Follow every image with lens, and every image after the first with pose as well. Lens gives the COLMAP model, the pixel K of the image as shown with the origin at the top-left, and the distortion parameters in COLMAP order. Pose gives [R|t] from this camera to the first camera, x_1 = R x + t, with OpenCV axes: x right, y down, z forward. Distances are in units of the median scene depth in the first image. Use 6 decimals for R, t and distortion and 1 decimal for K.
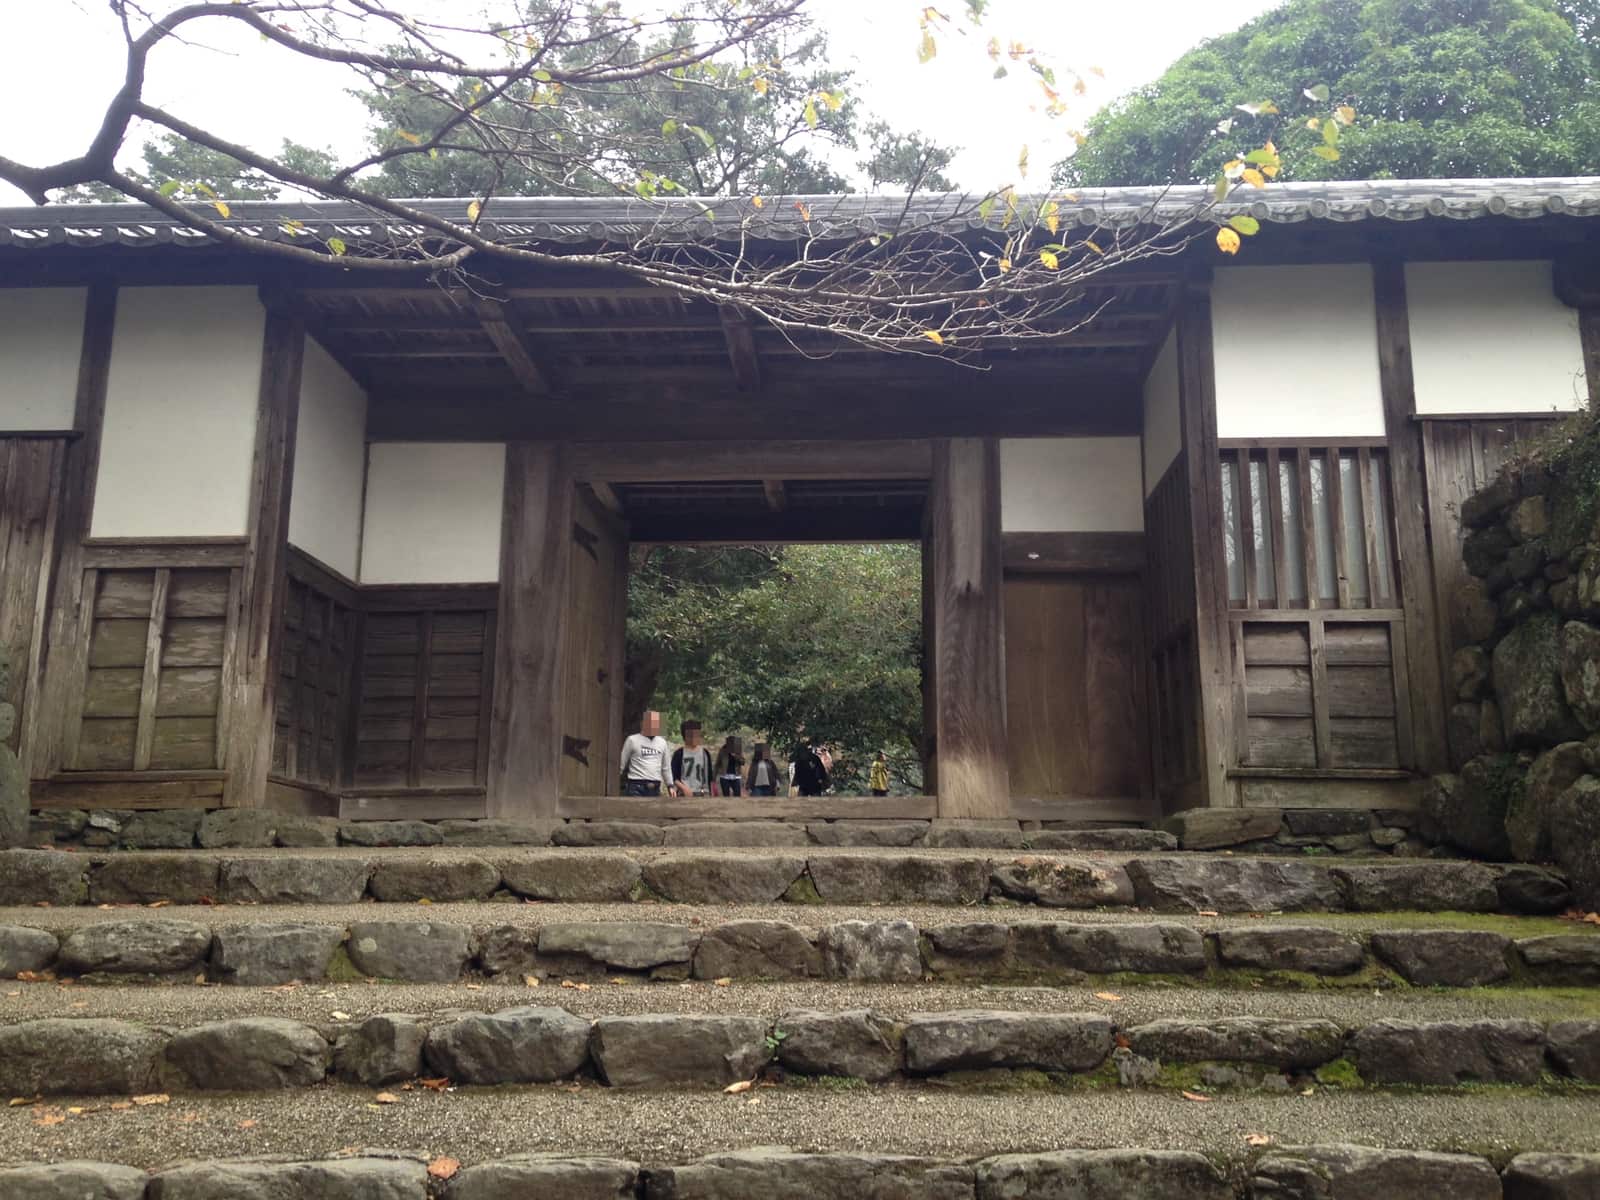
lens RADIAL K [[1444.1, 0, 800.0], [0, 1444.1, 600.0], [0, 0, 1]] dist [0.134595, 0.000626]
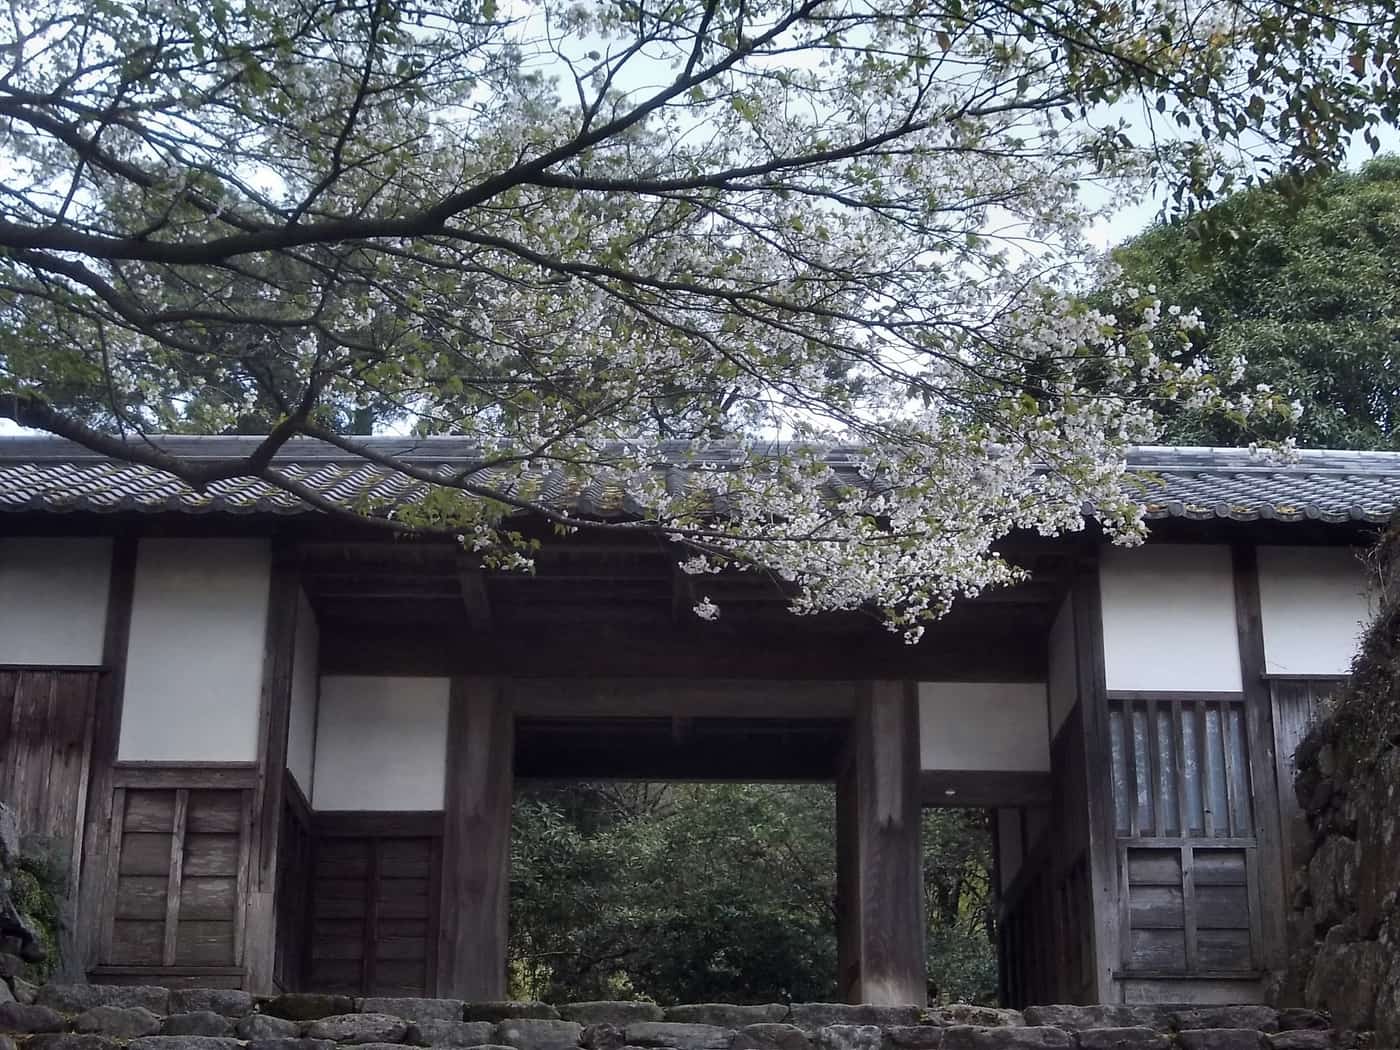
lens RADIAL K [[2464.5, 0, 700.0], [0, 2464.5, 525.0], [0, 0, 1]] dist [0.016208, -1.729828]
pose [[0.997571, 0.022268, 0.065994, -0.166280], [-0.011988, 0.988270, -0.152244, 0.060228], [-0.068610, 0.151083, 0.986137, -0.912785]]
